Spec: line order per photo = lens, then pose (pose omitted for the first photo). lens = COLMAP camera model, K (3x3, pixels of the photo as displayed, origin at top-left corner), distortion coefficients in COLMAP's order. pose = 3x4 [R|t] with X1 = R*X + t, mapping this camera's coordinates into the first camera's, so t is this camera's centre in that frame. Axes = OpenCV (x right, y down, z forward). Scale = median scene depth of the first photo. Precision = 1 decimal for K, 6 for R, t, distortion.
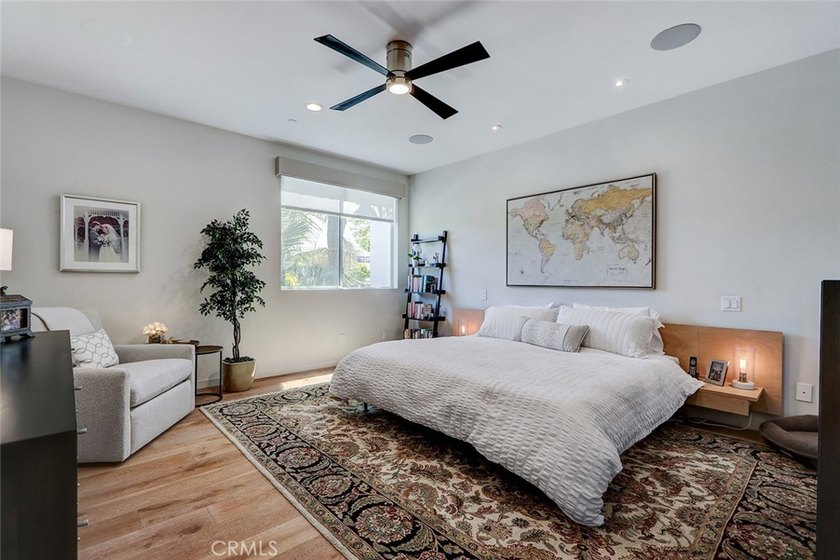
lens RADIAL K [[386.1, 0, 410.6], [0, 386.1, 281.4], [0, 0, 1]] dist [-0.001047, -0.000175]
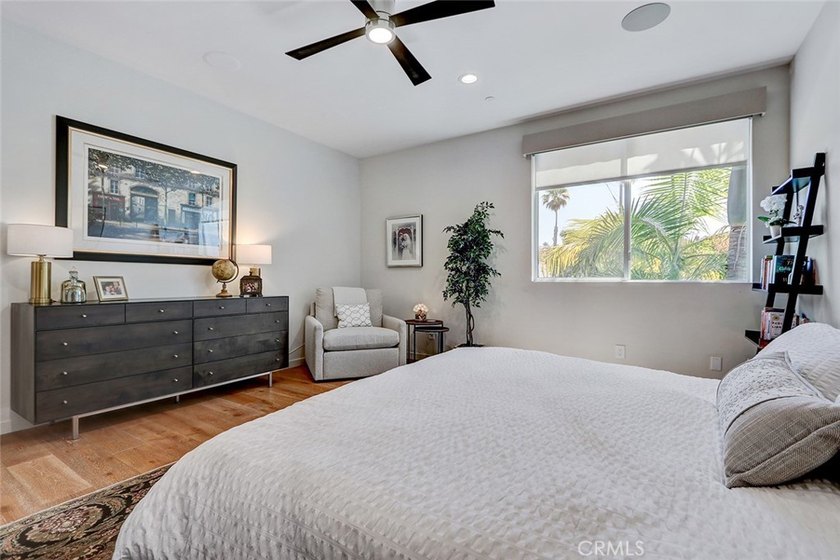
lens RADIAL K [[386.1, 0, 410.6], [0, 386.1, 281.4], [0, 0, 1]] dist [-0.001047, -0.000175]
pose [[0.245039, 0.004867, -0.969501, 0.616202], [-0.001872, 0.999988, 0.004546, 0.024773], [0.969511, 0.000701, 0.245045, 0.649857]]
